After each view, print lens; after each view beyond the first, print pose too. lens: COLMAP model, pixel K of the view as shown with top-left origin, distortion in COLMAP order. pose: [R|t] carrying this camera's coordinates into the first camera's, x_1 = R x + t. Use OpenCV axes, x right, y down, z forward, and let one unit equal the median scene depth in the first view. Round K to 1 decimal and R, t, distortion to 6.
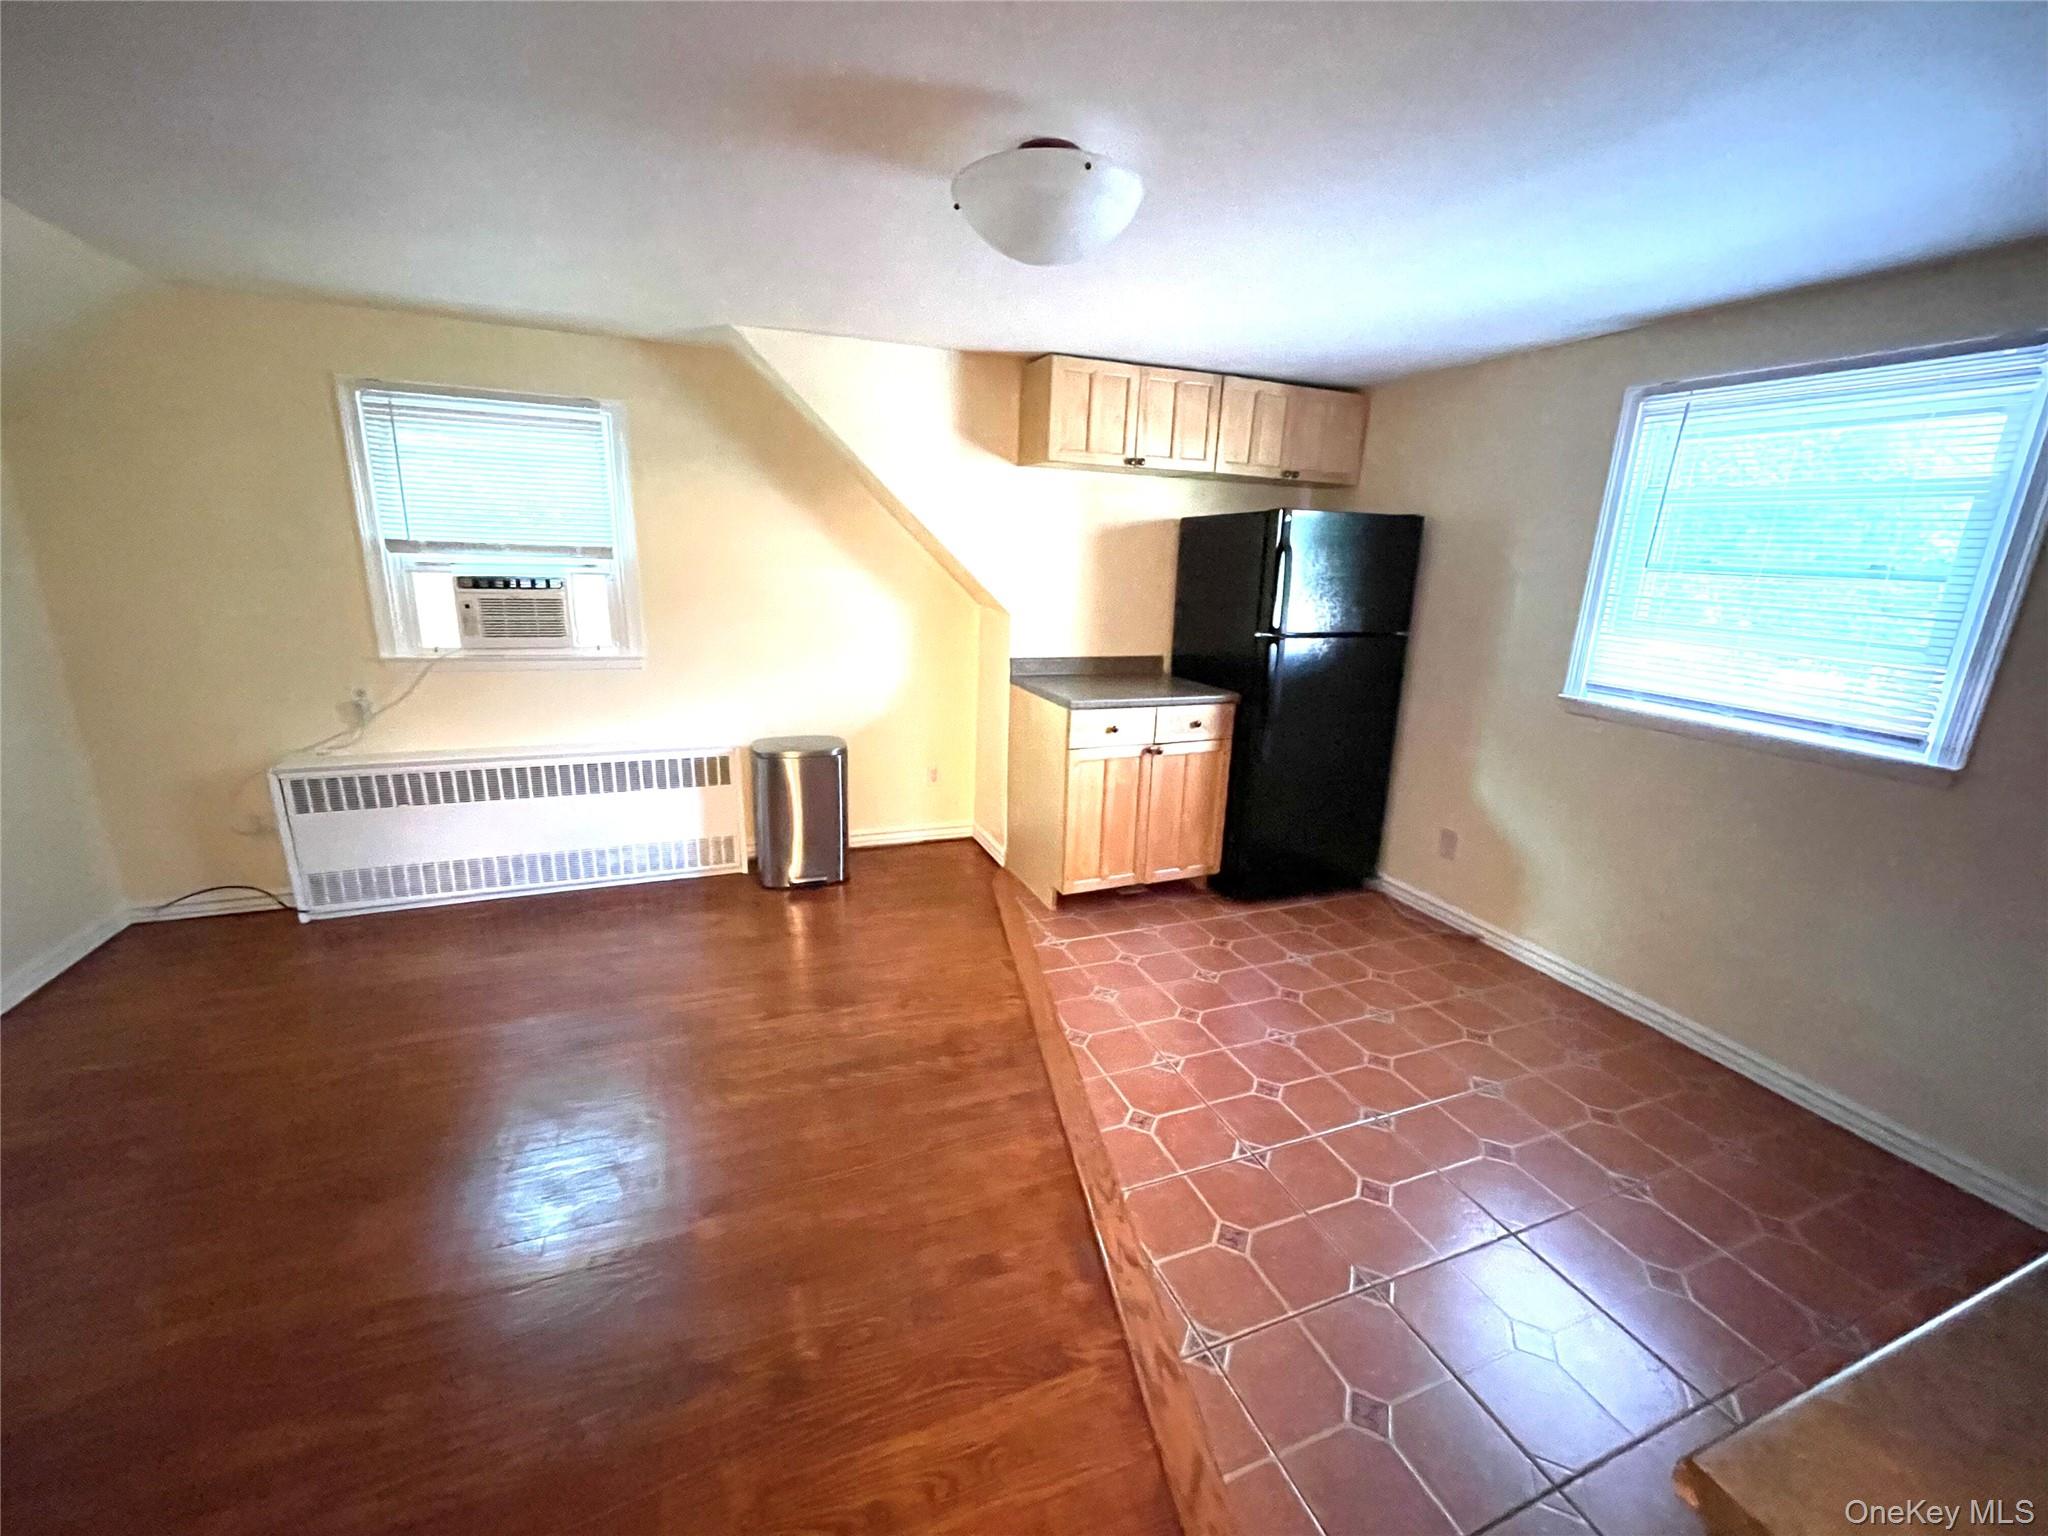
lens RADIAL K [[824.1, 0, 1025.4], [0, 824.1, 764.3], [0, 0, 1]] dist [0.001129, 0.000084]
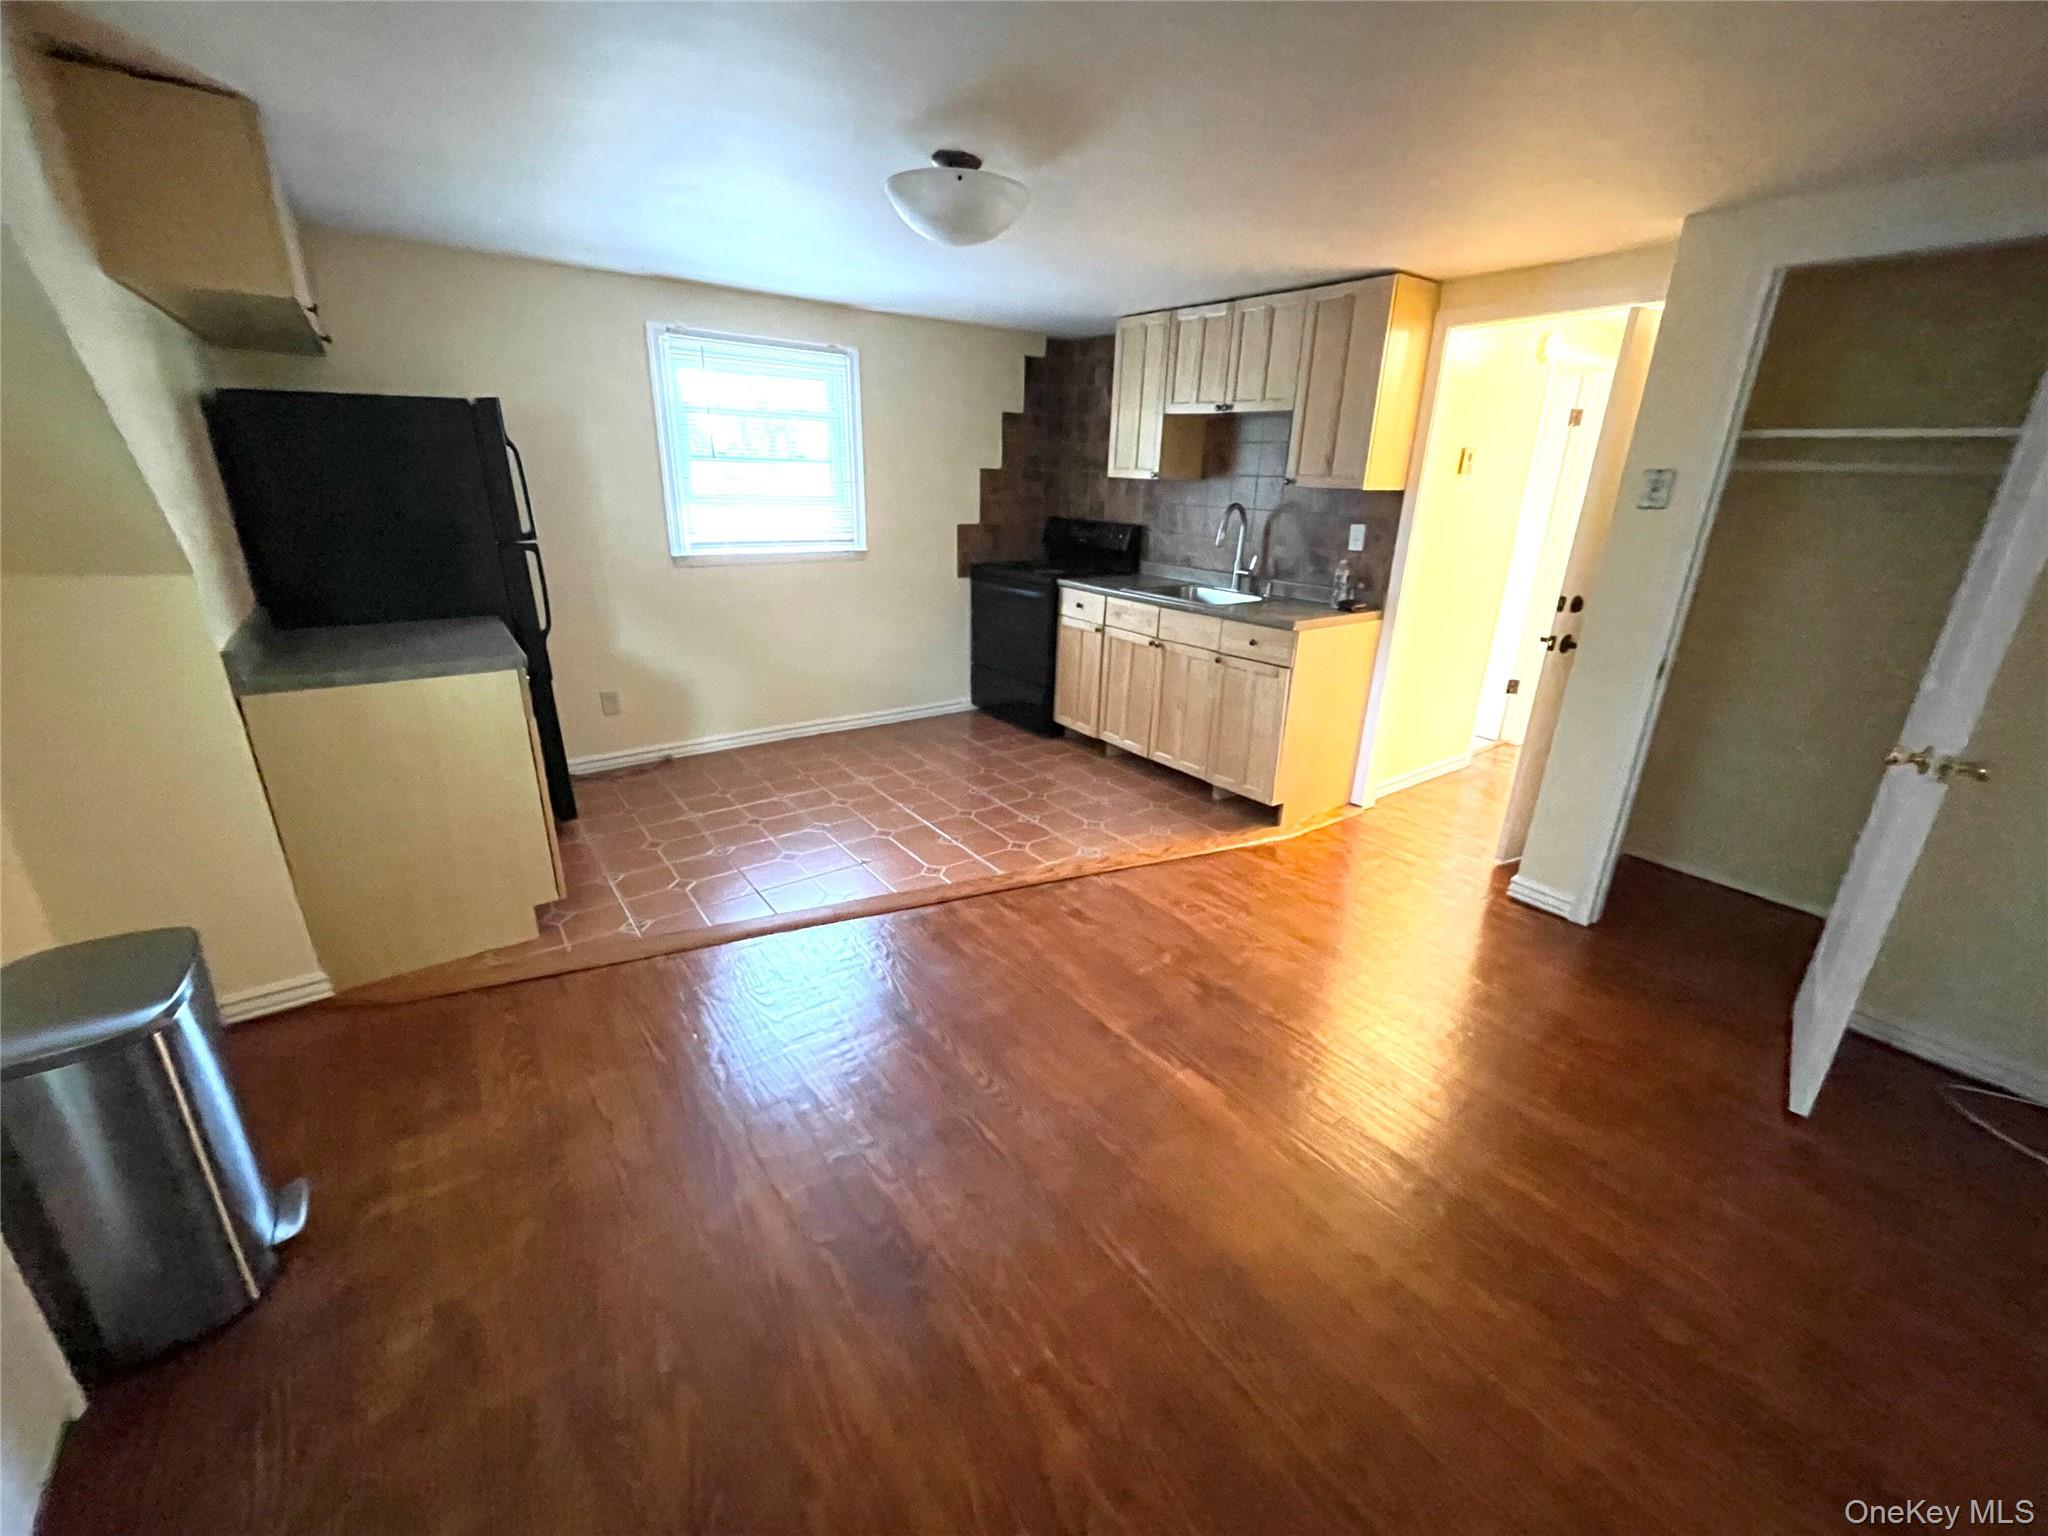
lens RADIAL K [[824.1, 0, 1026.6], [0, 824.1, 768.4], [0, 0, 1]] dist [0.001129, 0.000084]
pose [[-0.253894, -0.368212, 0.894404, -0.841761], [0.207263, 0.882513, 0.422153, -0.226095], [-0.944765, 0.292558, -0.147748, 0.750007]]
